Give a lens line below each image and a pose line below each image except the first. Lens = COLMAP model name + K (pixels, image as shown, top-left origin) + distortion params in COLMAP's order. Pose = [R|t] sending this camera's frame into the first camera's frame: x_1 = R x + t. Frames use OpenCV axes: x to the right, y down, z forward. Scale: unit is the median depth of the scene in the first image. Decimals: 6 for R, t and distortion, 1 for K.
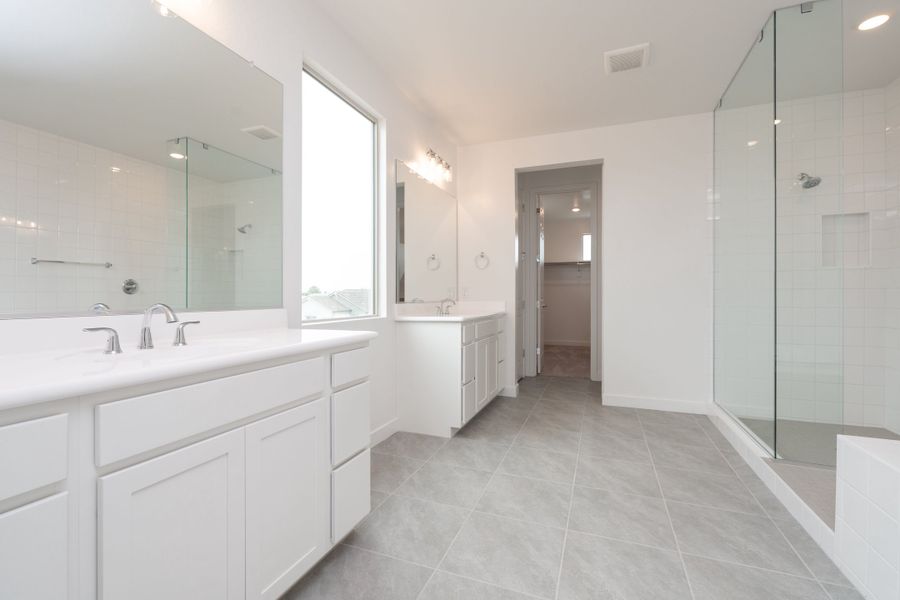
lens RADIAL K [[391.7, 0, 450.0], [0, 391.7, 300.0], [0, 0, 1]] dist [-0.000313, -0.000052]
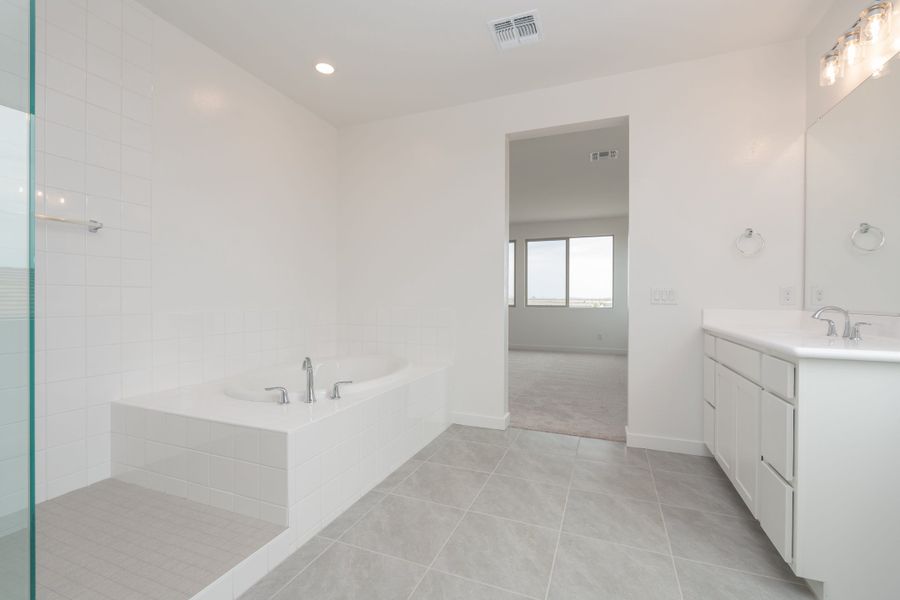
lens RADIAL K [[391.7, 0, 450.0], [0, 391.7, 300.0], [0, 0, 1]] dist [-0.000313, -0.000052]
pose [[-0.999961, -0.006829, 0.005598, 0.549746], [-0.006783, 0.999943, 0.008246, -0.013807], [-0.005654, 0.008207, -0.999950, 1.997230]]
